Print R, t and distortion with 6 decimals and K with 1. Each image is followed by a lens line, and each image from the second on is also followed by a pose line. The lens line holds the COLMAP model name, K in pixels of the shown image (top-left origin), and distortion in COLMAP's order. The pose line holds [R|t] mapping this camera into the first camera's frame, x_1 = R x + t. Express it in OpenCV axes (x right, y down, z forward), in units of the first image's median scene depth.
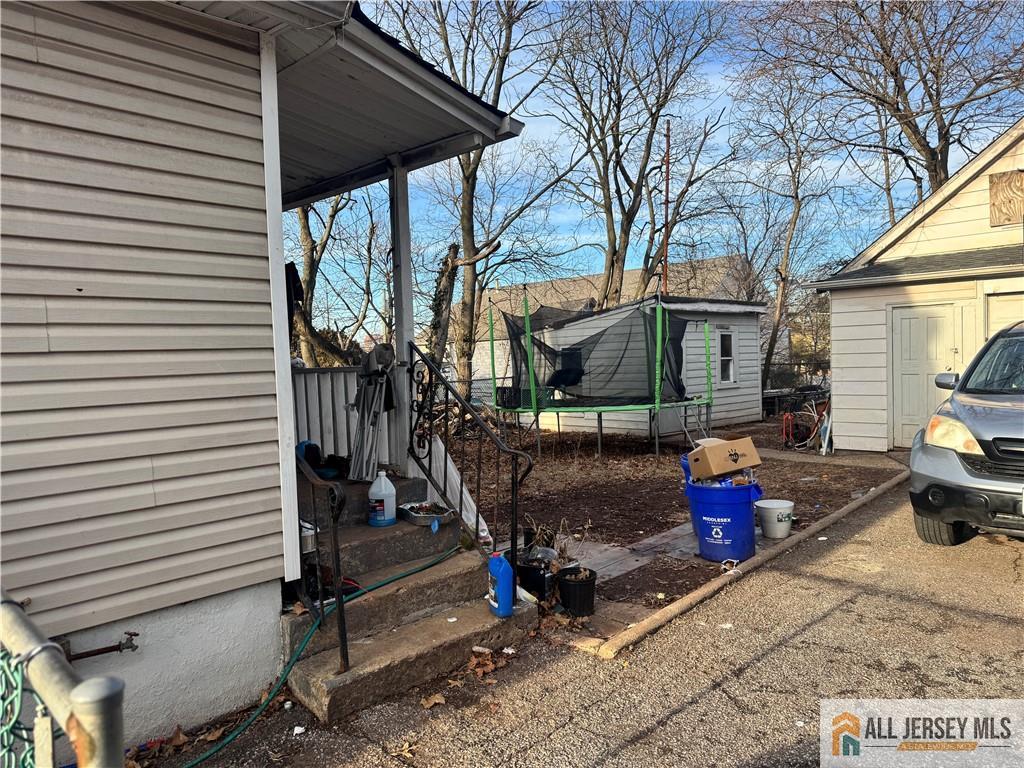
lens RADIAL K [[728.4, 0, 511.8], [0, 728.4, 385.6], [0, 0, 1]] dist [0.003316, -0.004612]
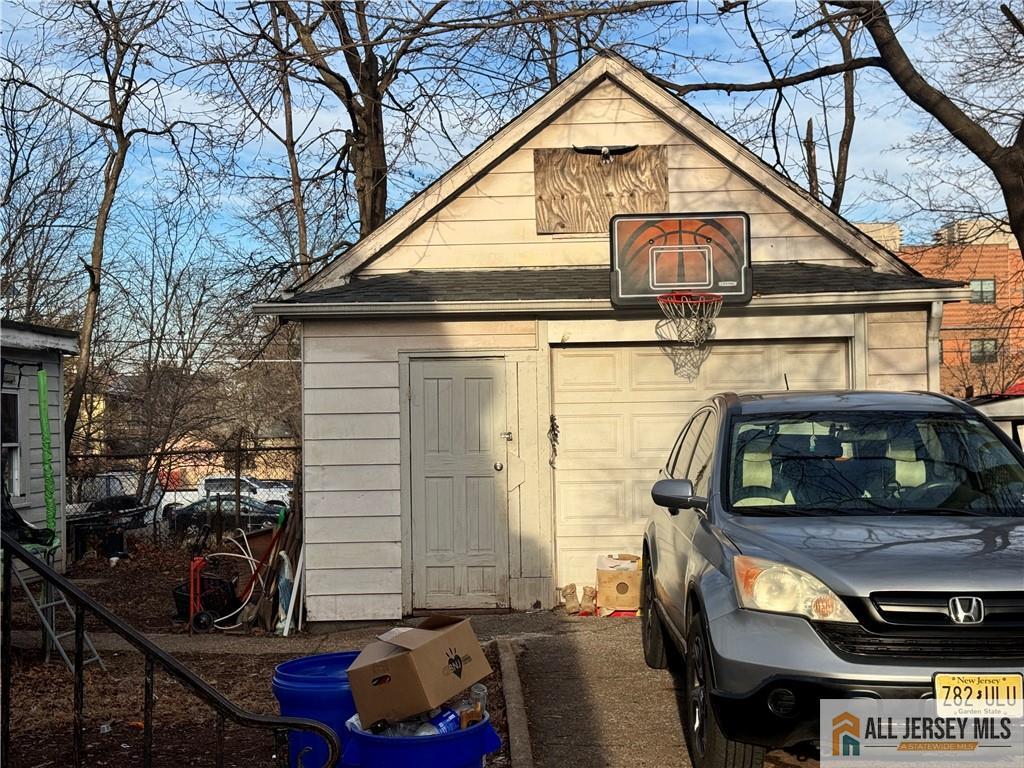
lens RADIAL K [[1423.7, 0, 512.2], [0, 1423.7, 383.7], [0, 0, 1]] dist [0.163620, 0.000000]
pose [[0.728322, 0.033231, 0.684428, -0.169721], [0.018751, 0.997483, -0.068384, -0.011109], [-0.684978, 0.062639, 0.725866, 0.151897]]
